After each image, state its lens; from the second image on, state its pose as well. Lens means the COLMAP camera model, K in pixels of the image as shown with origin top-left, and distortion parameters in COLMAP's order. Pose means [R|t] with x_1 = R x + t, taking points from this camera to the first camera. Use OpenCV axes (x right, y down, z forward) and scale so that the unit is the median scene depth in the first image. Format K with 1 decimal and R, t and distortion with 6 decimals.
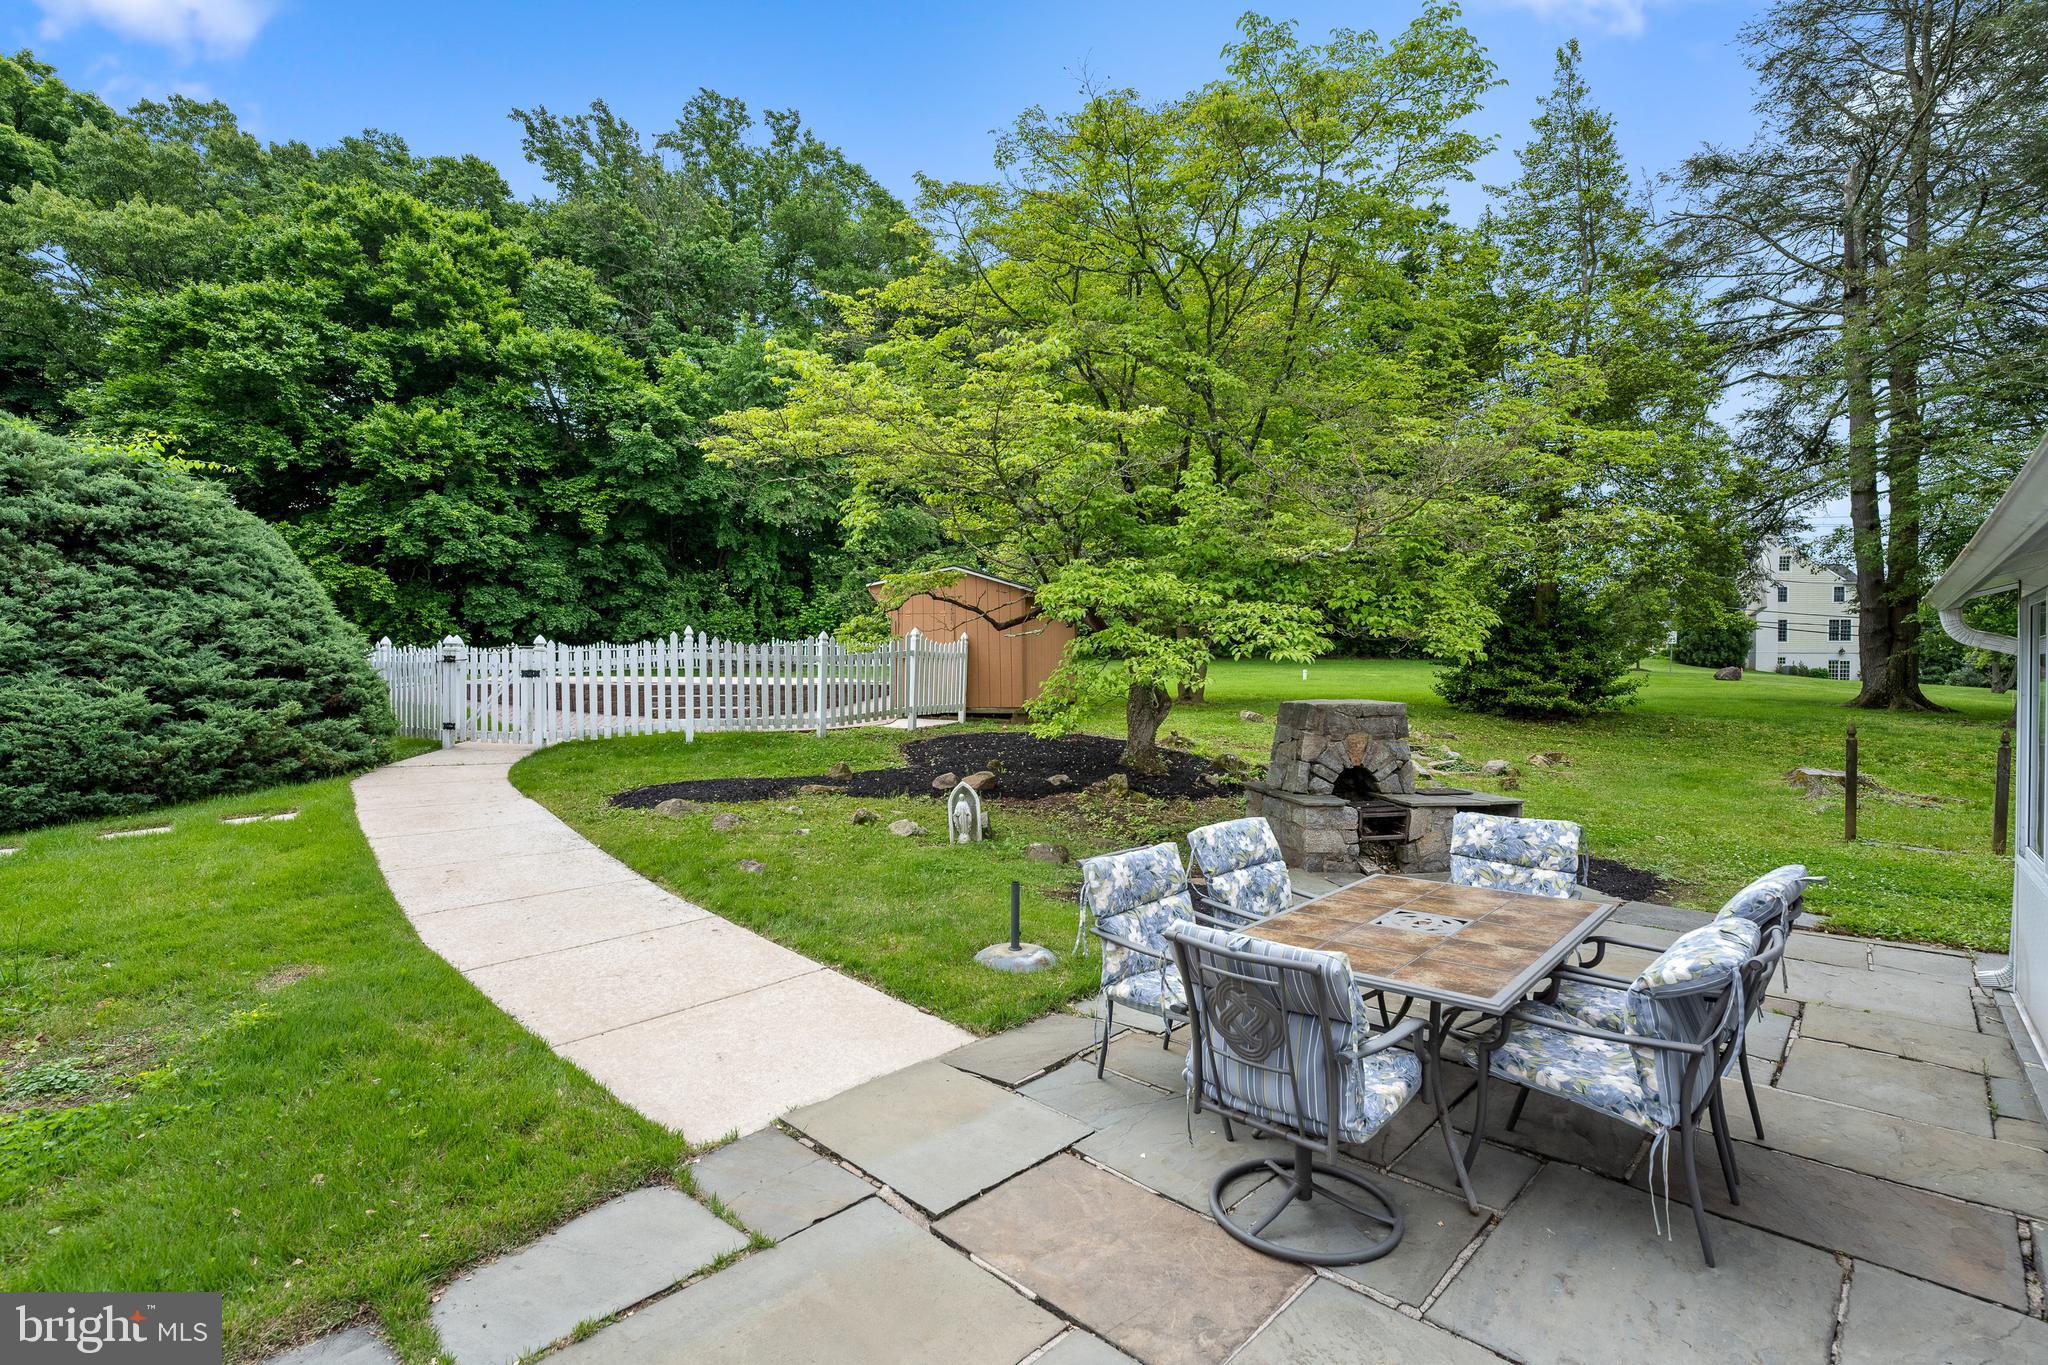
lens RADIAL K [[934.0, 0, 1015.0], [0, 934.0, 680.5], [0, 0, 1]] dist [0.002185, -0.000603]
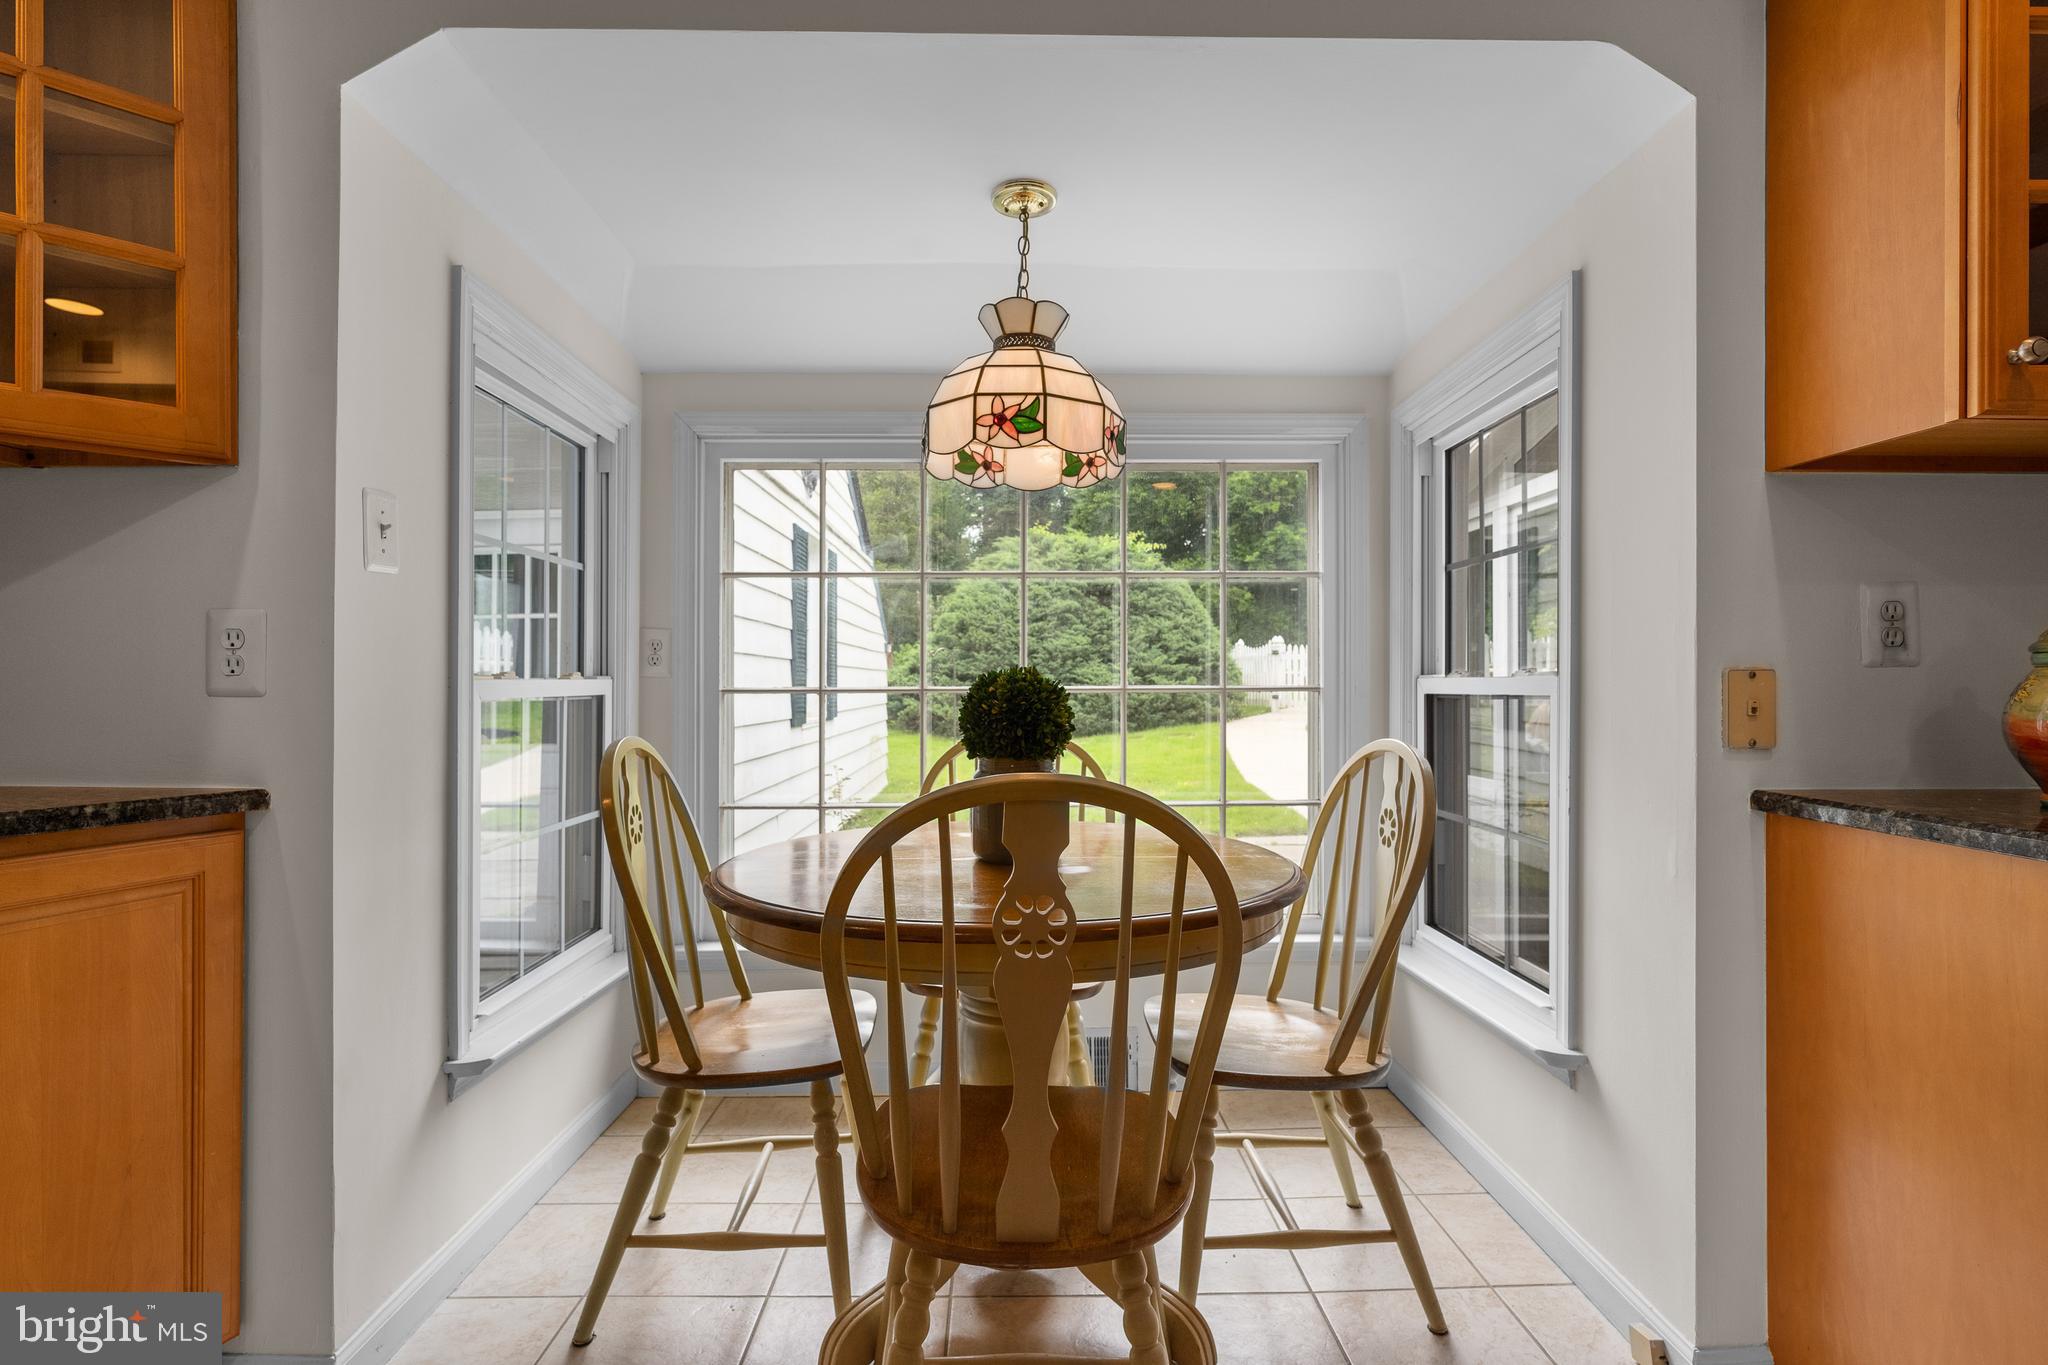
lens RADIAL K [[979.7, 0, 1028.6], [0, 979.7, 682.4], [0, 0, 1]] dist [-0.004850, 0.000330]
pose [[0.682921, -0.000574, -0.730492, 0.348229], [0.000258, 1.000000, -0.000545, 0.033115], [0.730492, 0.000184, 0.682921, -0.464384]]
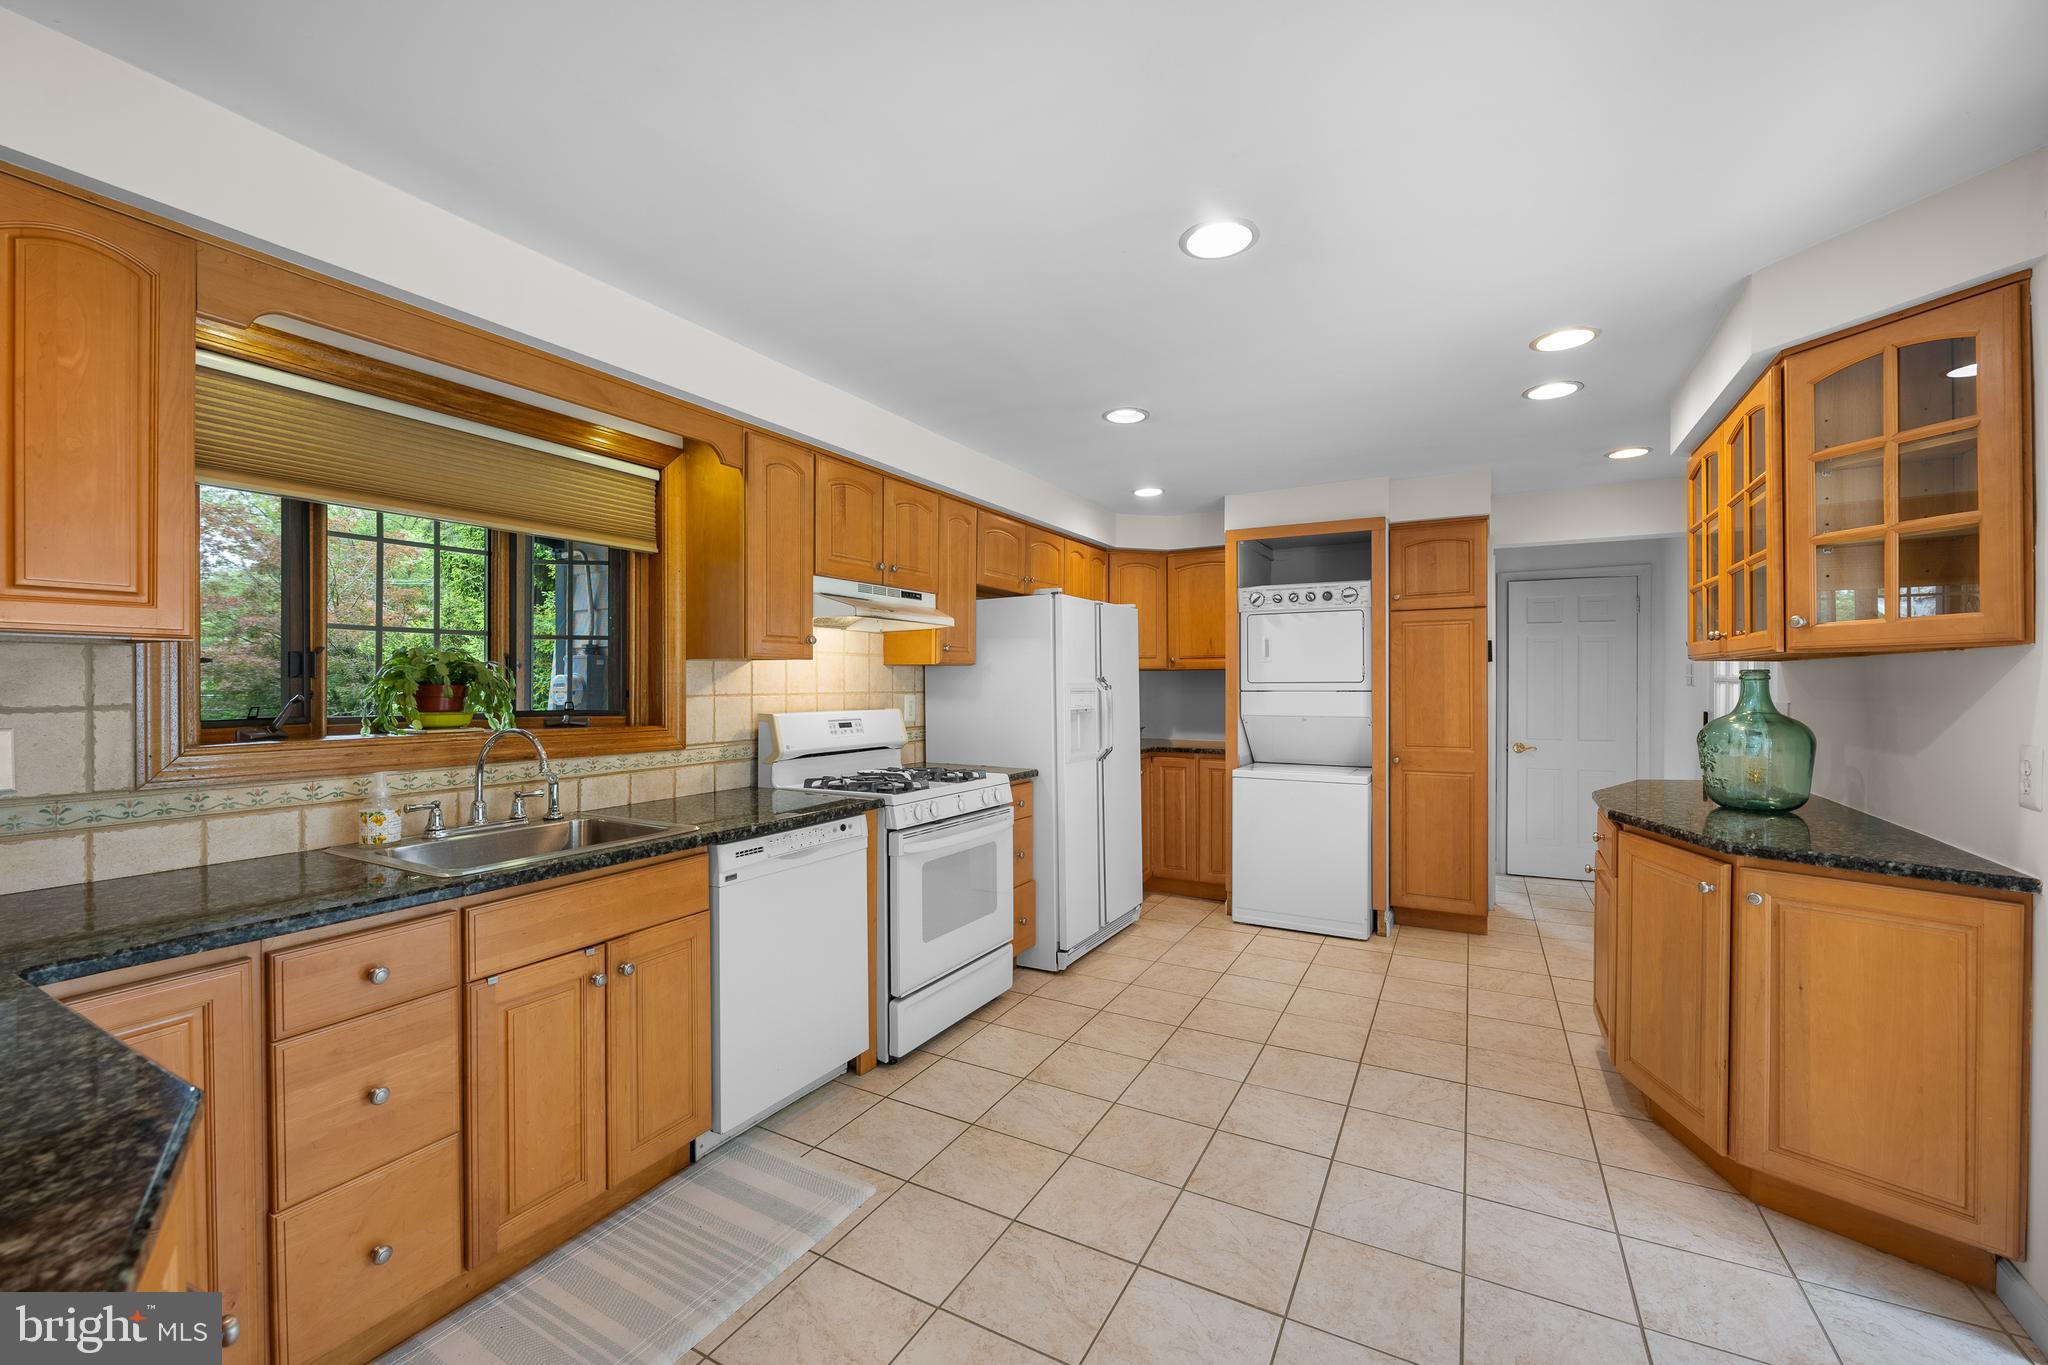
lens RADIAL K [[818.7, 0, 1025.8], [0, 818.7, 687.7], [0, 0, 1]] dist [-0.007347, -0.000014]
pose [[-0.974515, -0.000907, -0.224320, 0.404263], [-0.002615, 0.999970, 0.007320, 0.008342], [0.224306, 0.007720, -0.974488, -0.329502]]
